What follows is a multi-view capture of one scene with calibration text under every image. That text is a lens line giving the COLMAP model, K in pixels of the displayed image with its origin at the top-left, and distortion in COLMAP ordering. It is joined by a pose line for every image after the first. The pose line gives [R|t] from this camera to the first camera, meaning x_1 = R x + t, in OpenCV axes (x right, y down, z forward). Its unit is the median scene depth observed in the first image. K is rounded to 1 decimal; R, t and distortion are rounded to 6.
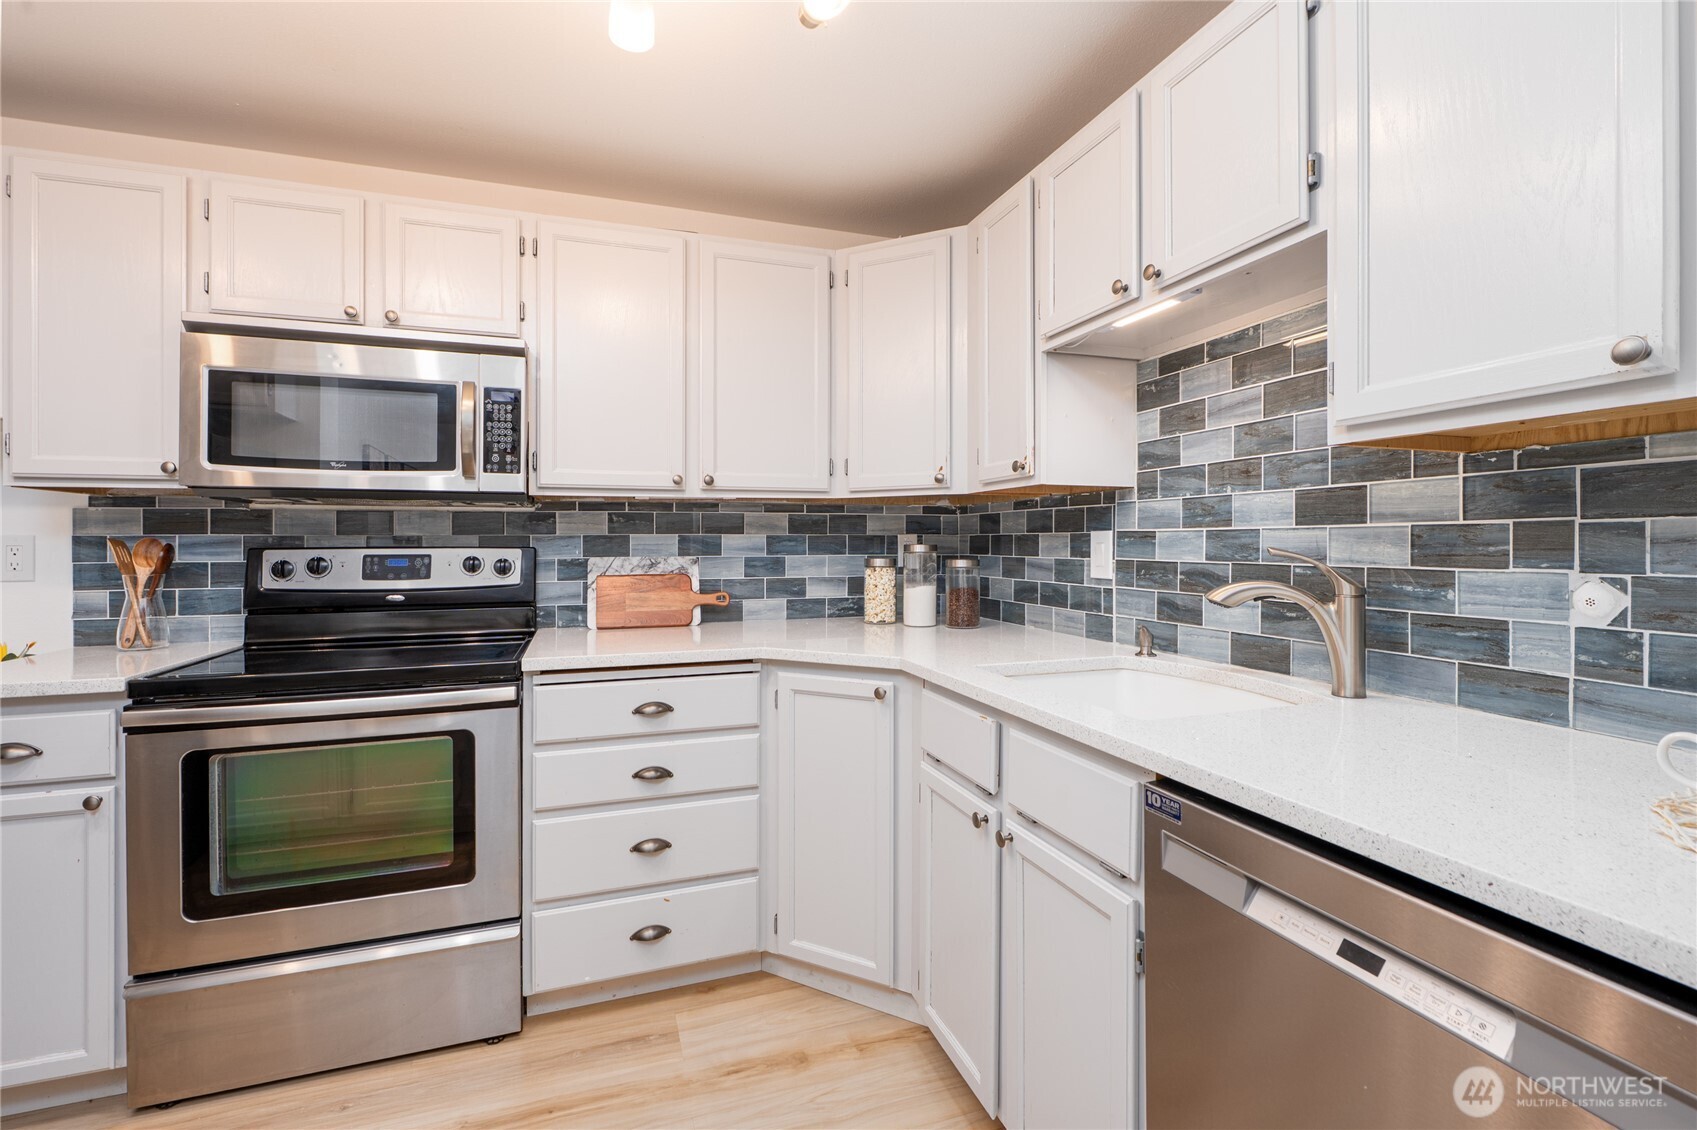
lens RADIAL K [[743.0, 0, 840.4], [0, 743.0, 544.1], [0, 0, 1]] dist [-0.003313, -0.000432]
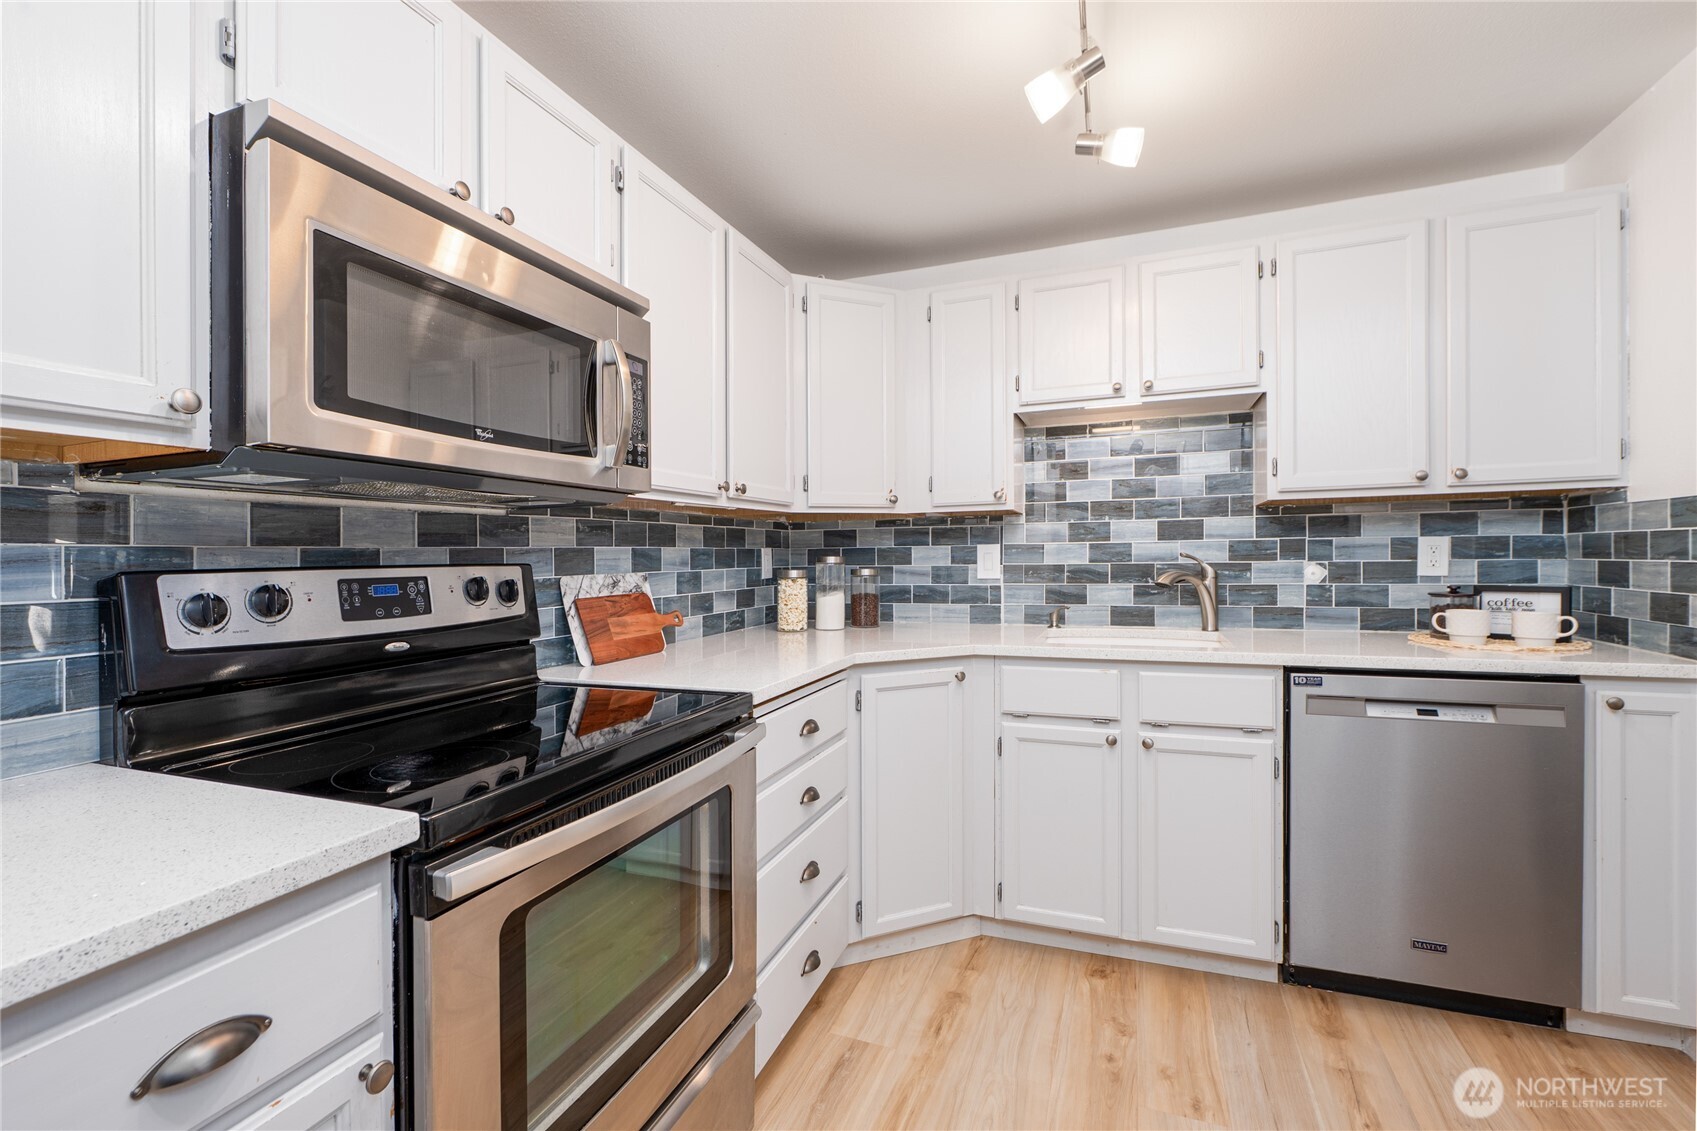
lens RADIAL K [[740.9, 0, 846.3], [0, 740.9, 566.2], [0, 0, 1]] dist [-0.002083, -0.000223]
pose [[0.640837, -0.018284, 0.767459, -0.901062], [0.014863, 0.999824, 0.011409, 0.003468], [-0.767533, 0.004096, 0.640996, 0.331826]]
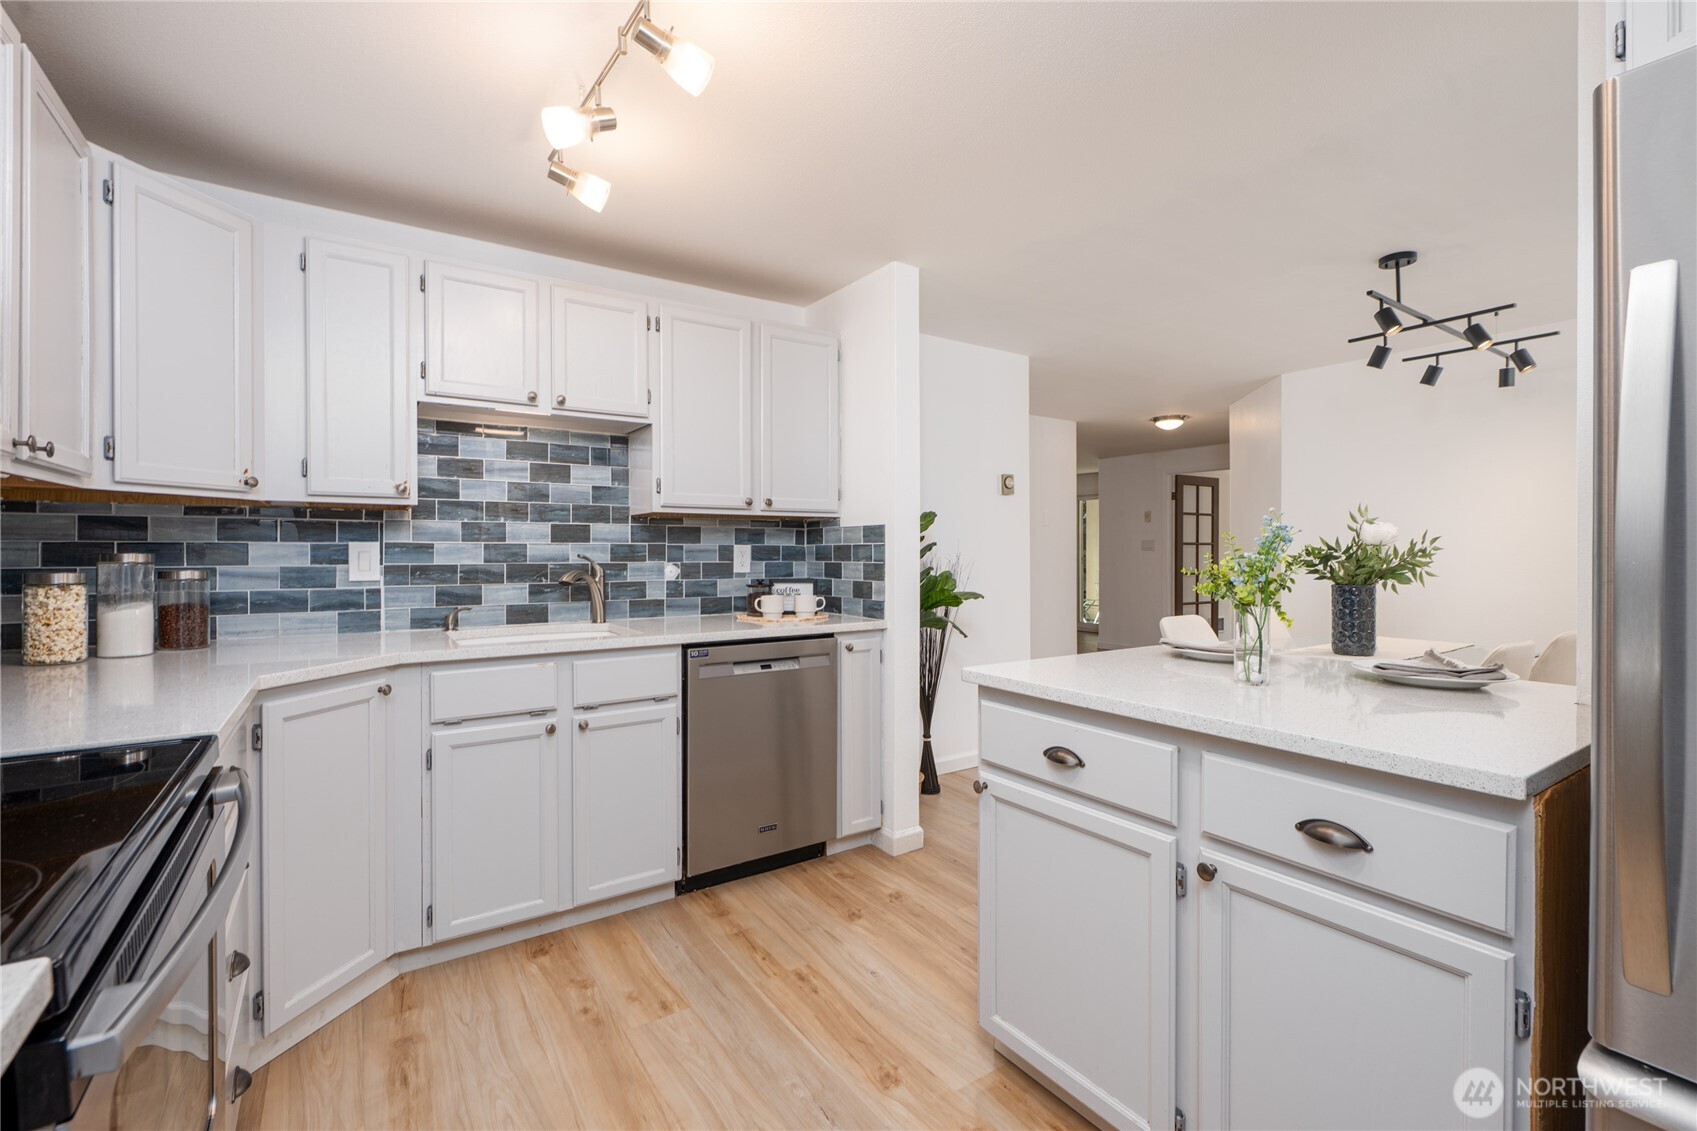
lens RADIAL K [[740.9, 0, 846.3], [0, 740.9, 566.2], [0, 0, 1]] dist [-0.002083, -0.000223]
pose [[-0.262208, -0.016278, 0.964874, -1.053242], [0.002571, 0.999842, 0.017567, 0.002941], [-0.965008, 0.007087, -0.262124, 0.575524]]
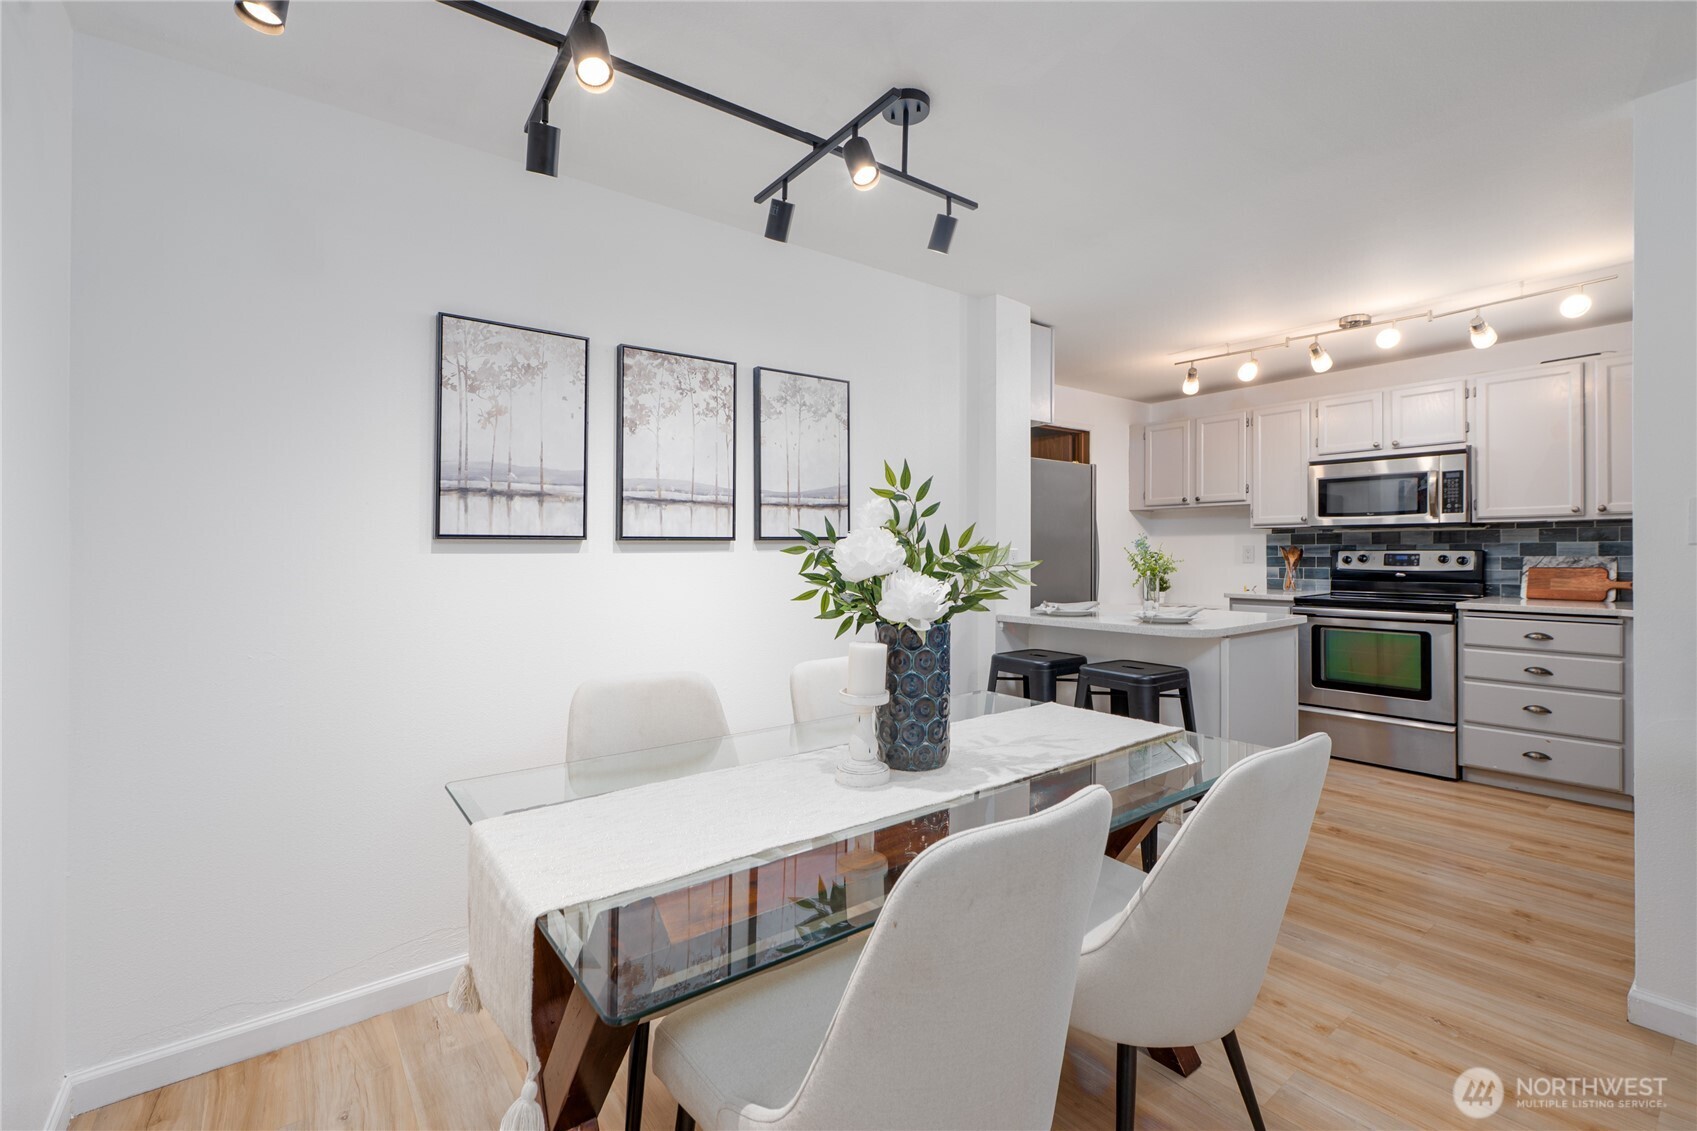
lens RADIAL K [[737.3, 0, 847.6], [0, 737.3, 549.6], [0, 0, 1]] dist [-0.002406, -0.000199]
pose [[0.326310, -0.000223, -0.945263, 0.883618], [0.002816, 0.999996, 0.000736, -0.002960], [0.945259, -0.002902, 0.326309, -1.185593]]
